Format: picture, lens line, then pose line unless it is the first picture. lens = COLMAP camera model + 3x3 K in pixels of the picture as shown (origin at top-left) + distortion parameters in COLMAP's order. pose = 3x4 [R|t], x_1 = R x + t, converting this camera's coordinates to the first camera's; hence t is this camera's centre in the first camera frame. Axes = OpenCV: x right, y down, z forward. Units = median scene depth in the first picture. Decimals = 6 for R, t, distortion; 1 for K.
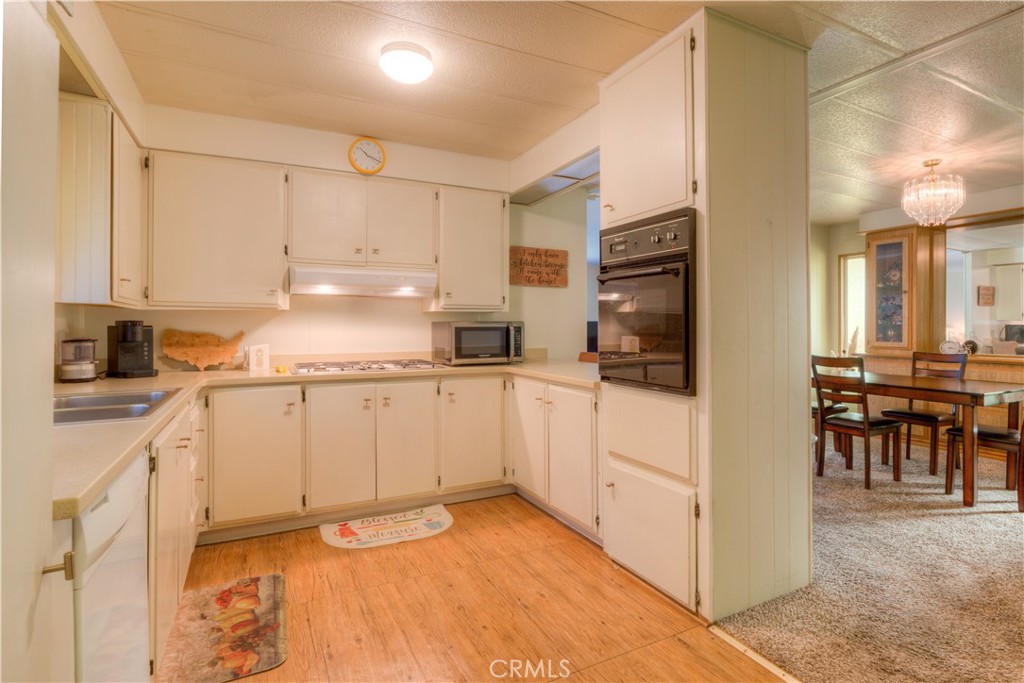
lens RADIAL K [[505.9, 0, 519.0], [0, 505.9, 336.7], [0, 0, 1]] dist [-0.006510, -0.000952]
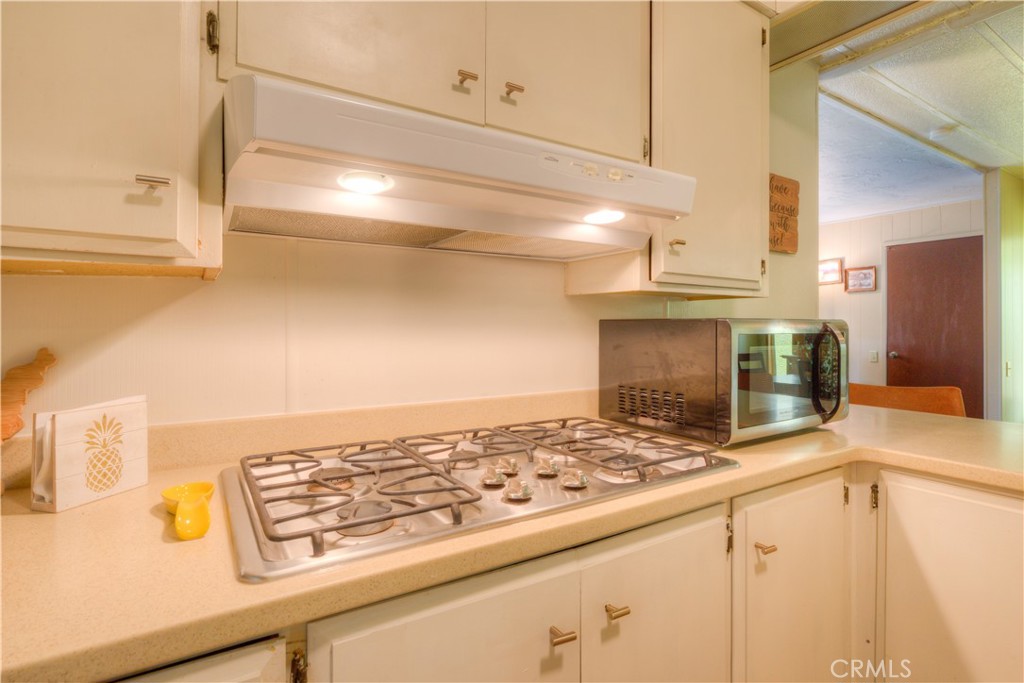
lens RADIAL K [[505.9, 0, 506.2], [0, 505.9, 334.2], [0, 0, 1]] dist [-0.006510, -0.000952]
pose [[0.996328, -0.000565, 0.085619, -0.331321], [0.001801, 0.999895, -0.014355, -0.015367], [-0.085602, 0.014456, 0.996225, 0.728125]]
